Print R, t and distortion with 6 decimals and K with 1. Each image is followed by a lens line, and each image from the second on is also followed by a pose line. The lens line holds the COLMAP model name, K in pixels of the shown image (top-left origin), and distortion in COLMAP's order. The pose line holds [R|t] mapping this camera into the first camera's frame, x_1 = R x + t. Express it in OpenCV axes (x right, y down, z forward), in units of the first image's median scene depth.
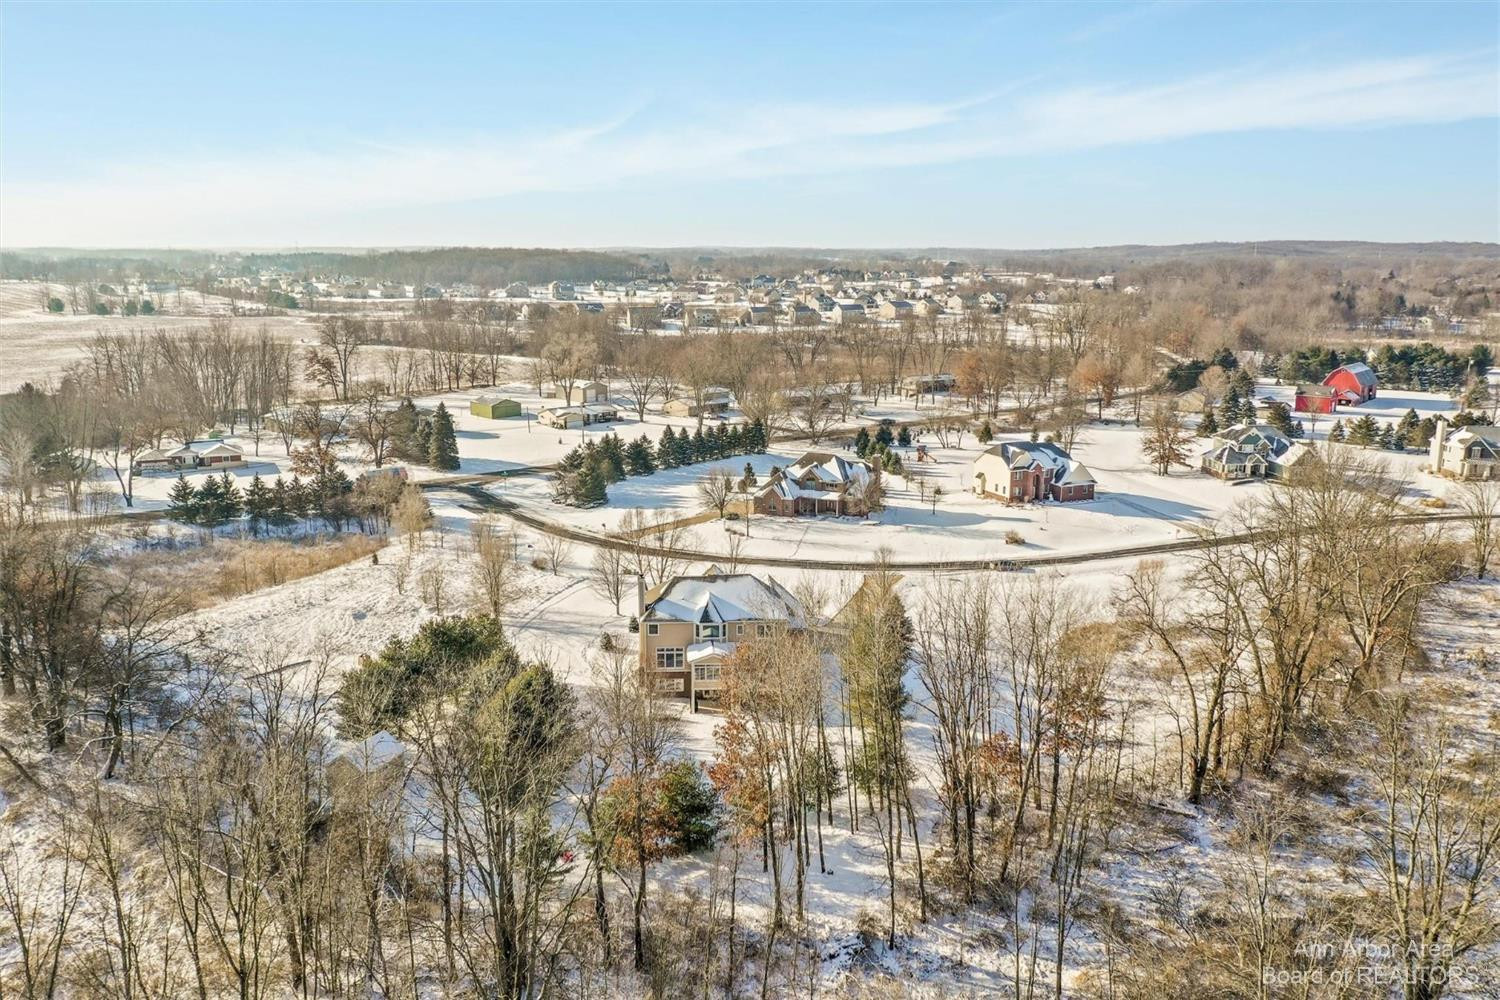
lens RADIAL K [[1201.0, 0, 741.9], [0, 1201.0, 499.6], [0, 0, 1]] dist [0.008382, -0.008296]
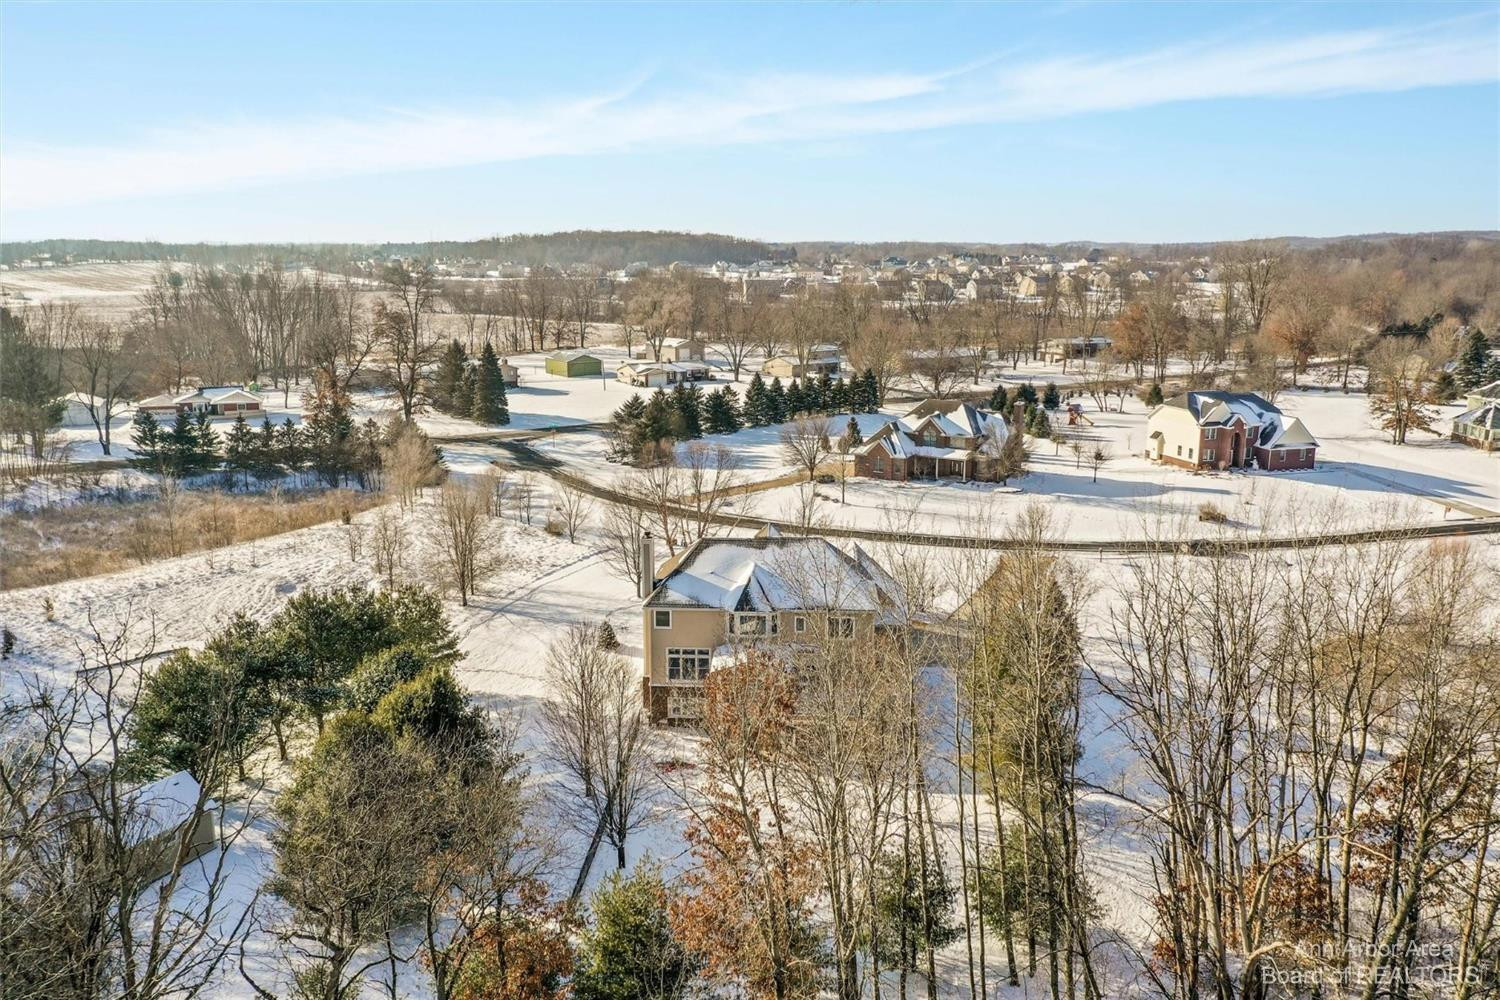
lens RADIAL K [[1201.0, 0, 741.9], [0, 1201.0, 499.6], [0, 0, 1]] dist [0.008382, -0.008296]
pose [[0.994060, 0.022743, -0.106435, 0.018610], [-0.022571, 0.999741, 0.002821, 0.023457], [0.106471, -0.000402, 0.994316, 0.207244]]
